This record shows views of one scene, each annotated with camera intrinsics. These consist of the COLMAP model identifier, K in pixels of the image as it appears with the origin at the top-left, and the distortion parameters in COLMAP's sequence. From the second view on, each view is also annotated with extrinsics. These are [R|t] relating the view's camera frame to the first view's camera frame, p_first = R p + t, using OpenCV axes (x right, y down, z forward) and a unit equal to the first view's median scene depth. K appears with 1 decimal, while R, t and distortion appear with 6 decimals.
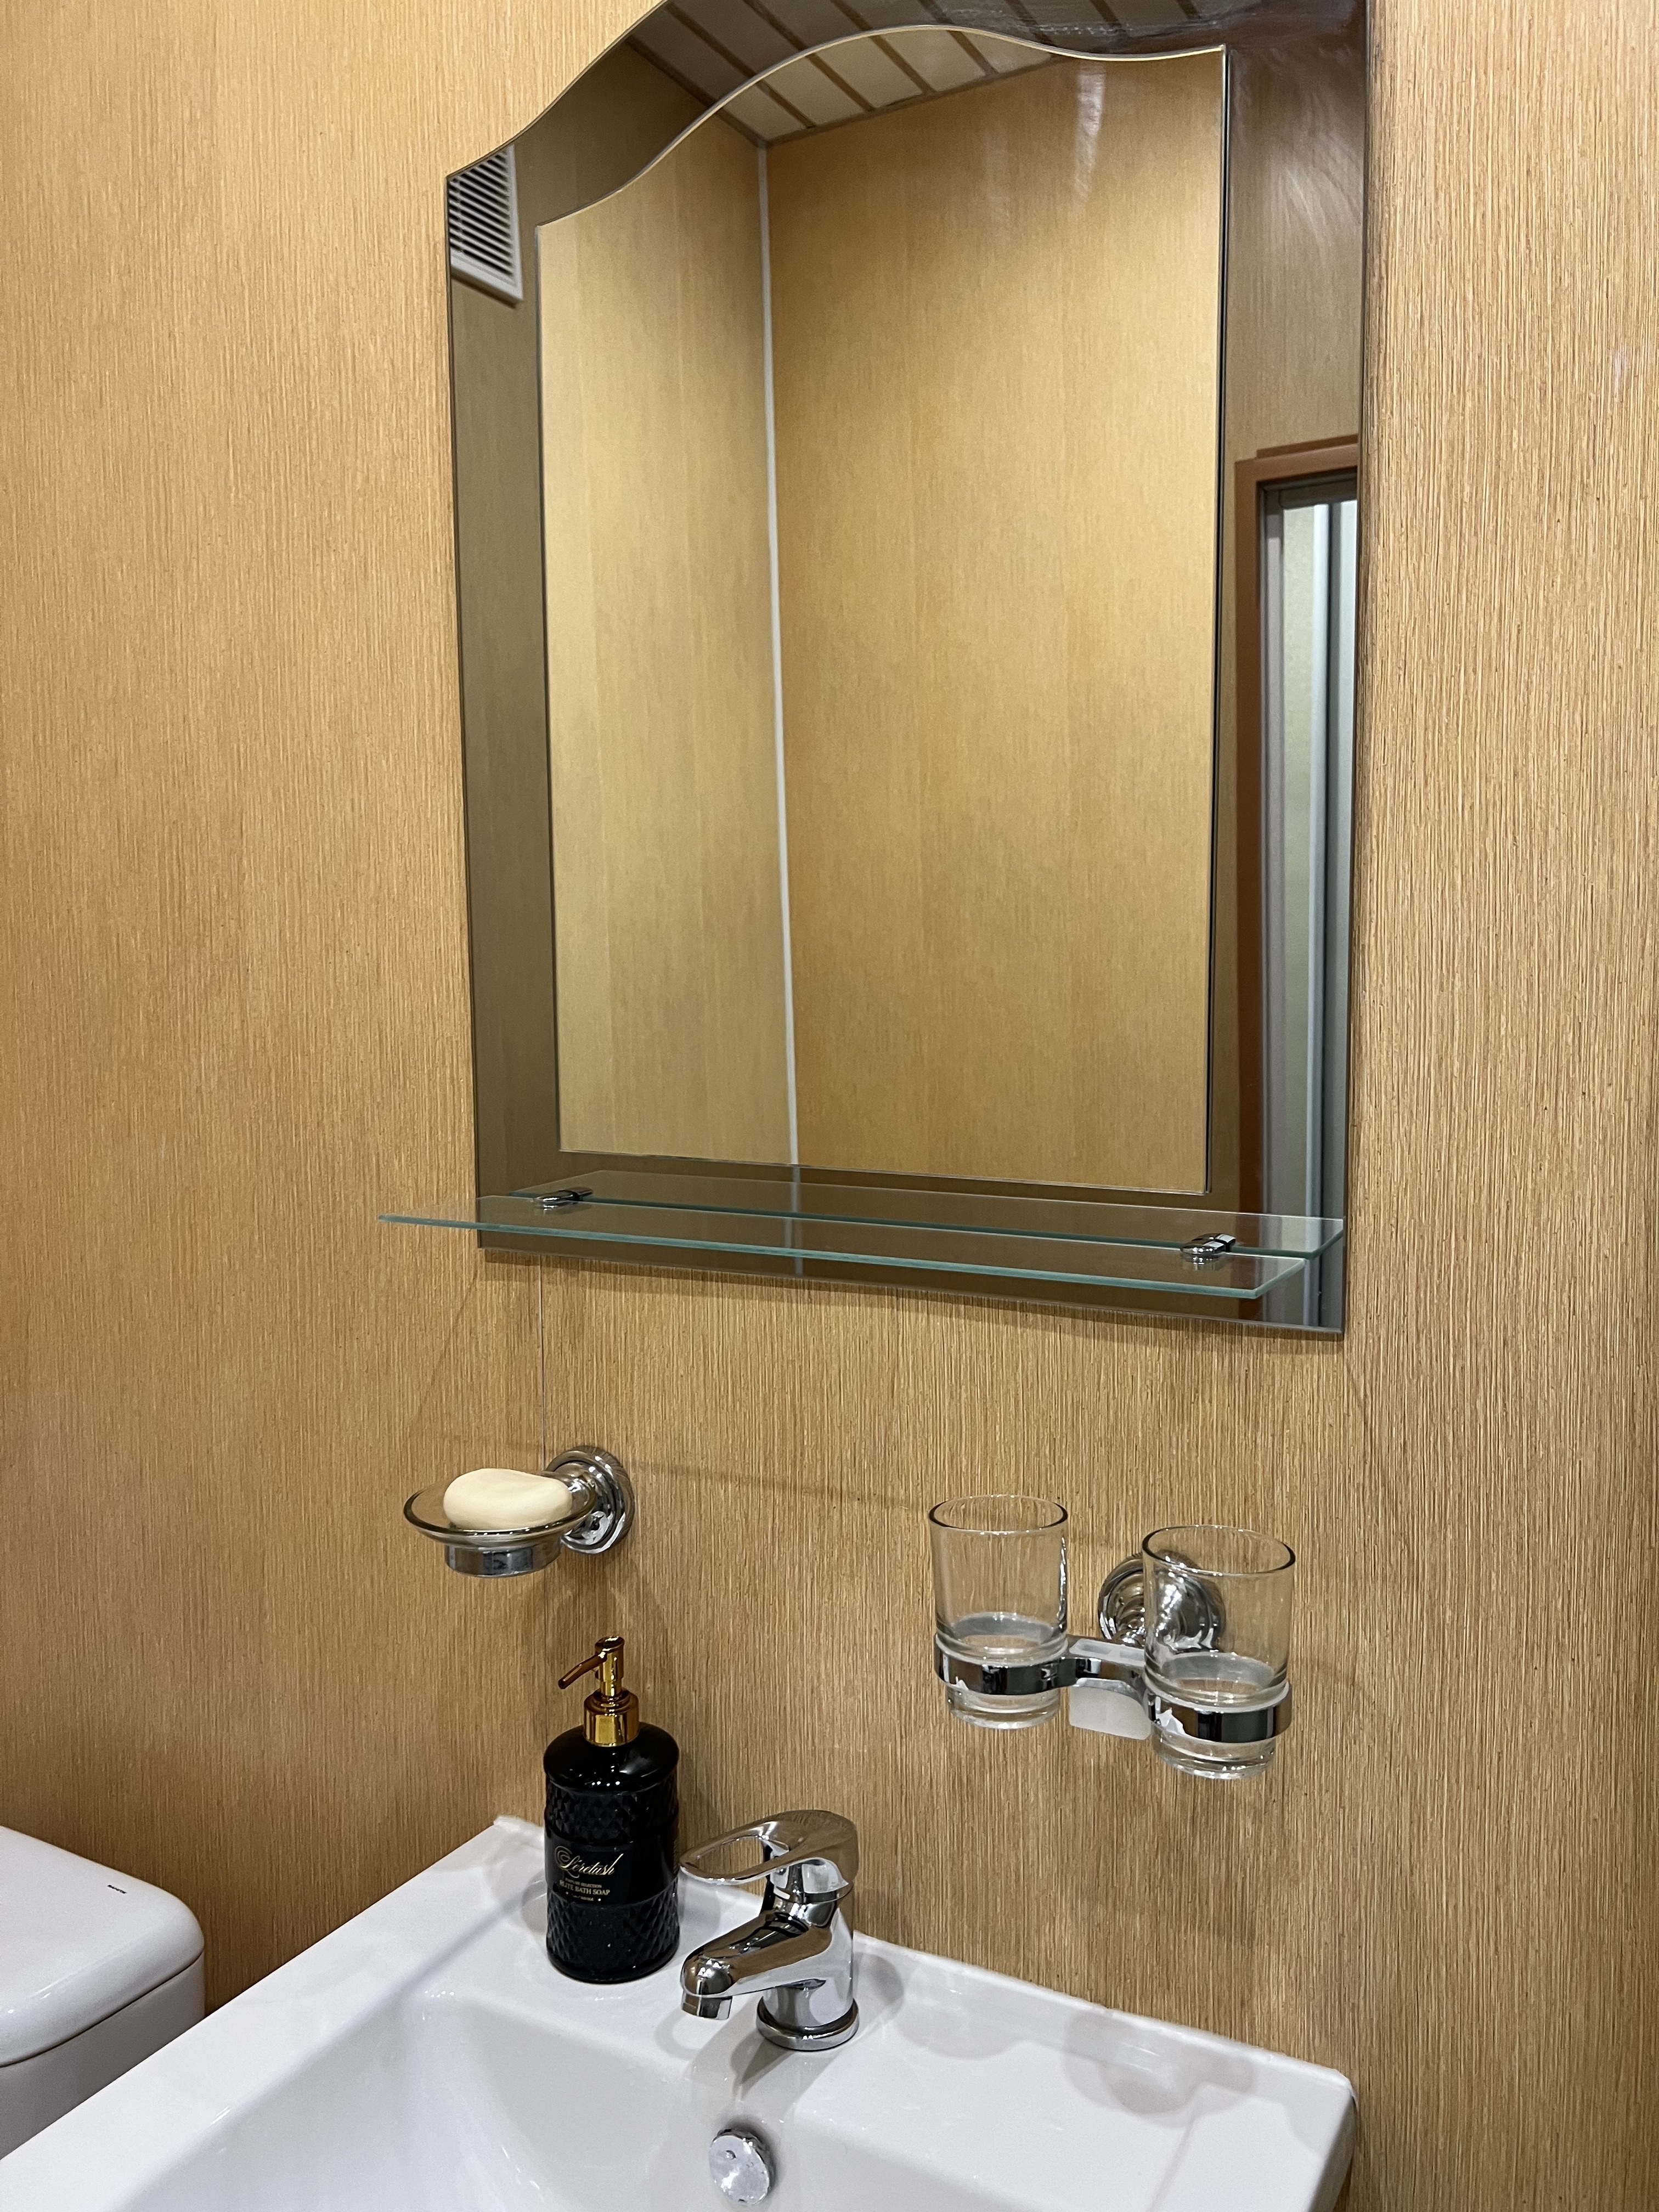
lens RADIAL K [[1655.2, 0, 840.6], [0, 1655.2, 1093.4], [0, 0, 1]] dist [0.050077, -0.060656]
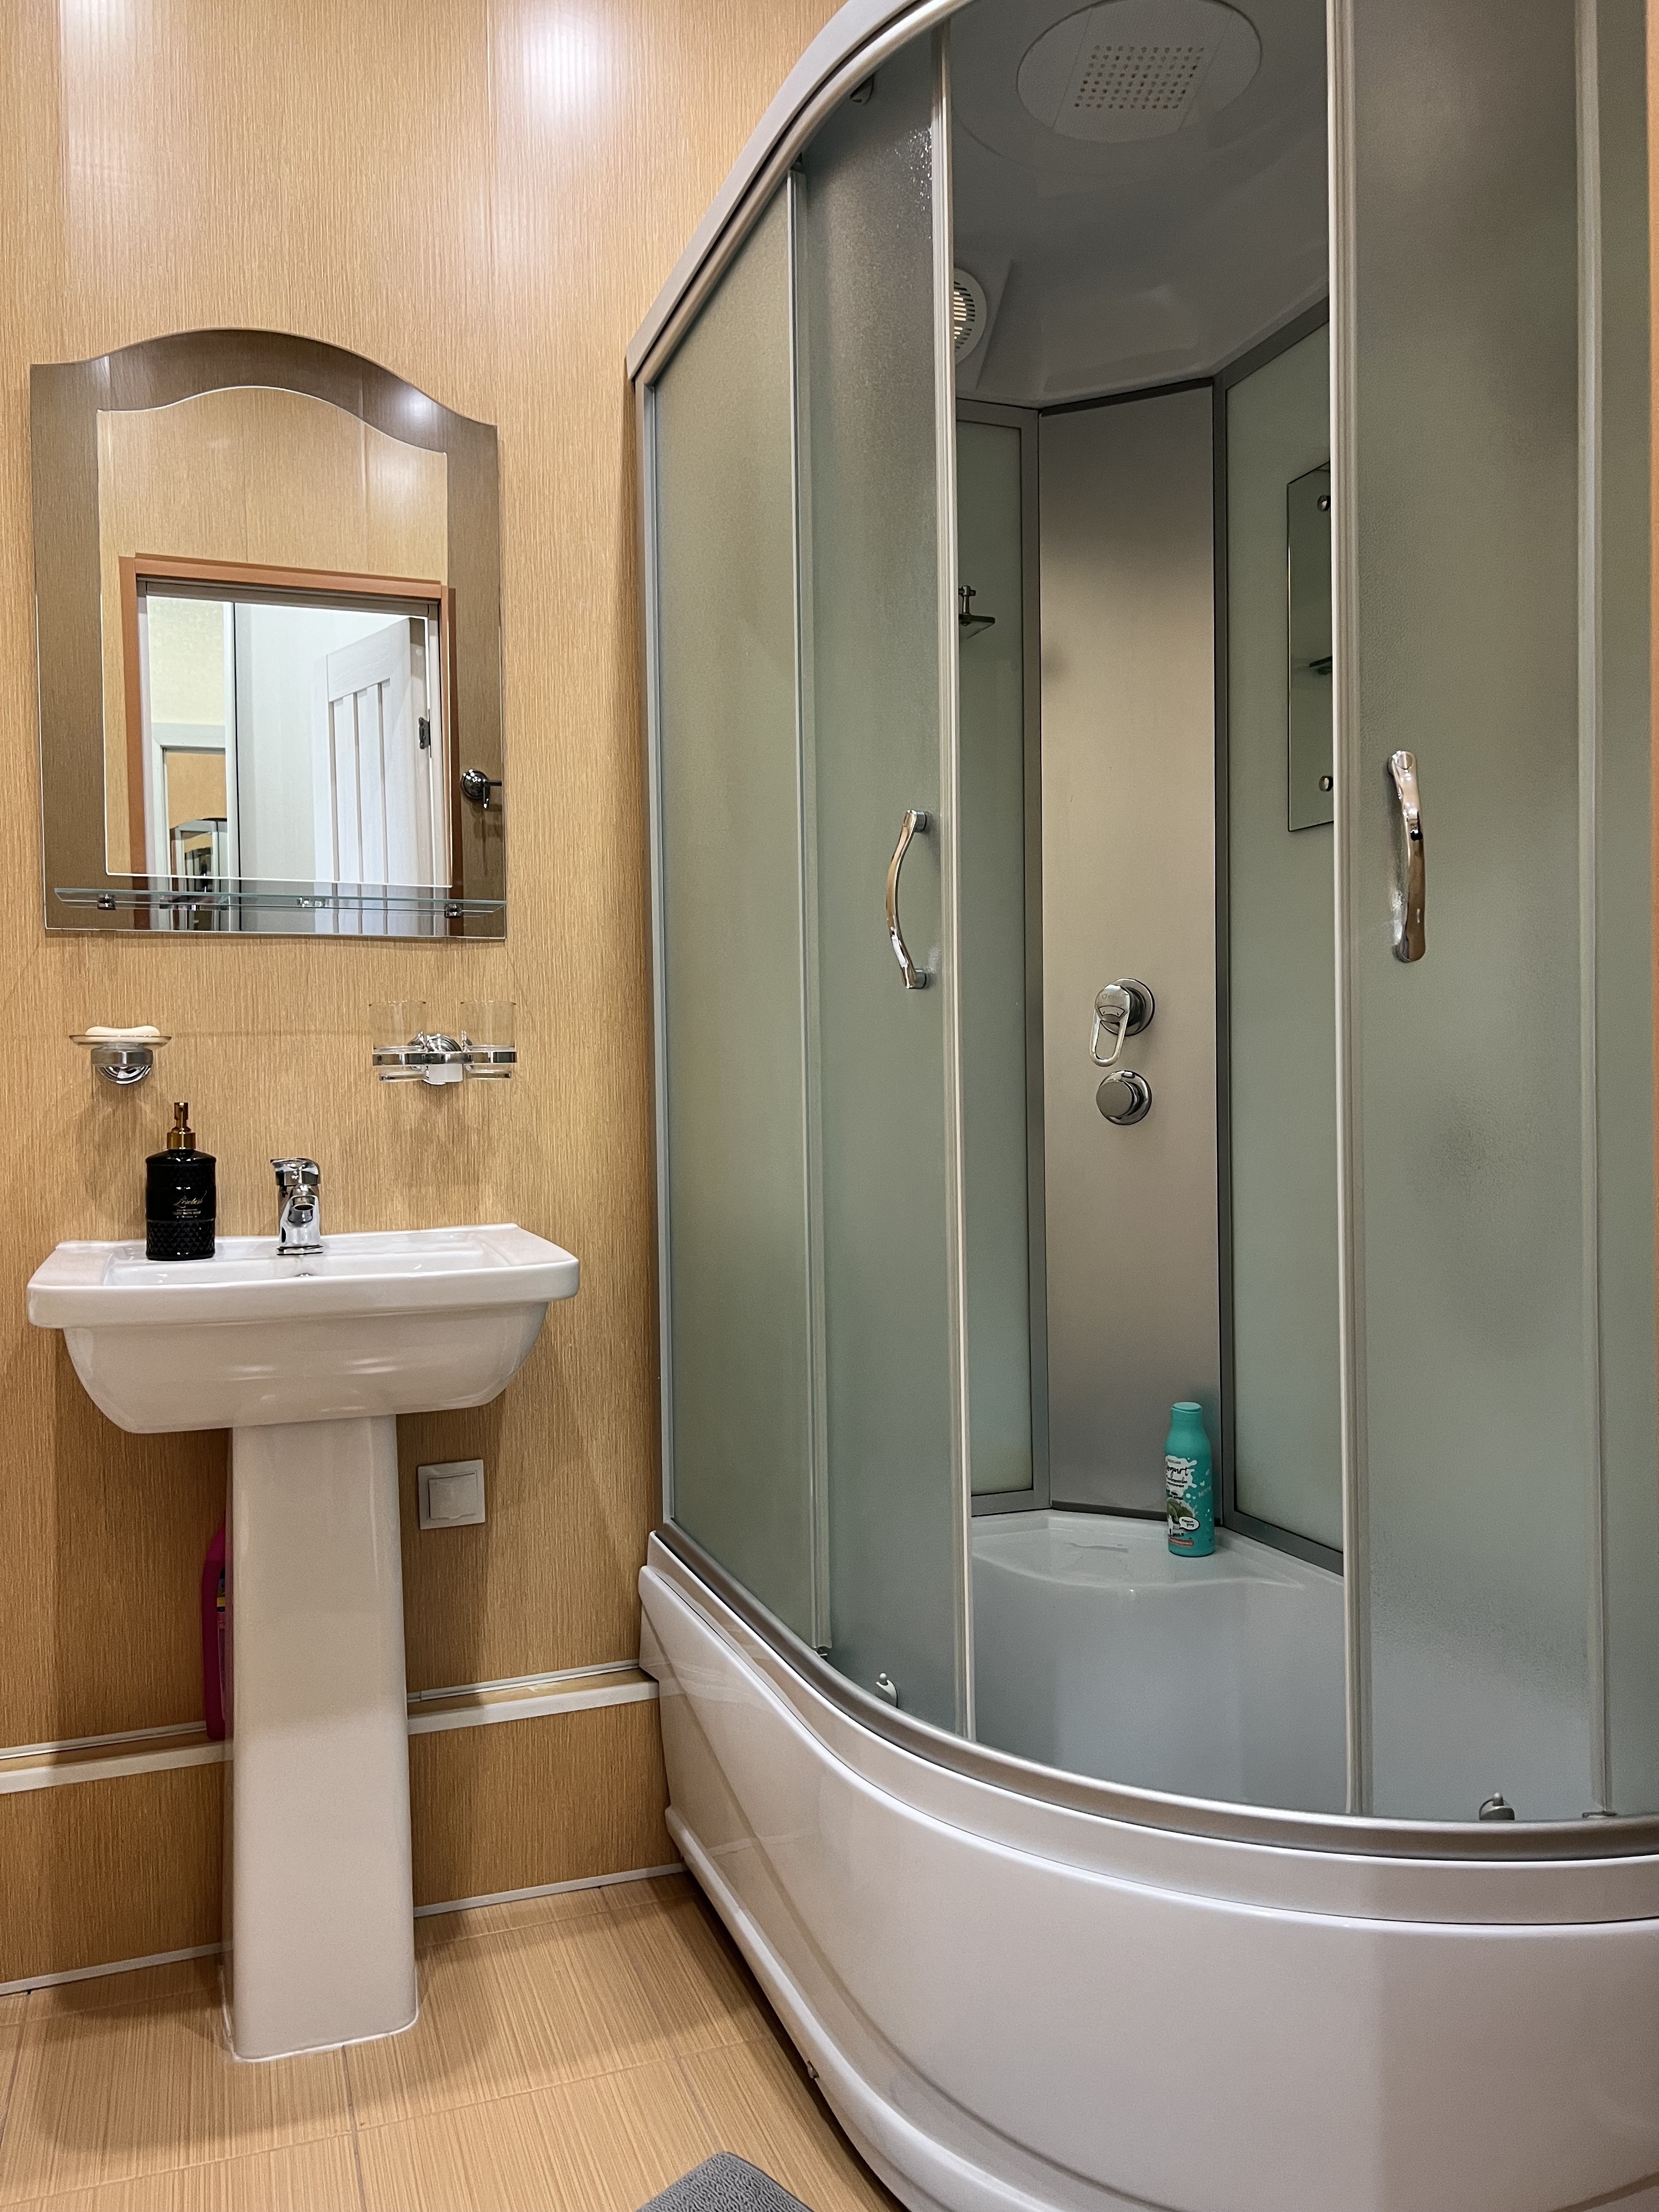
lens RADIAL K [[1655.2, 0, 816.2], [0, 1655.2, 1109.5], [0, 0, 1]] dist [0.050077, -0.060656]
pose [[0.664004, -0.020349, 0.747452, -1.173192], [0.062760, 0.997619, -0.028594, 0.452972], [-0.745091, 0.065896, 0.663700, -0.964275]]
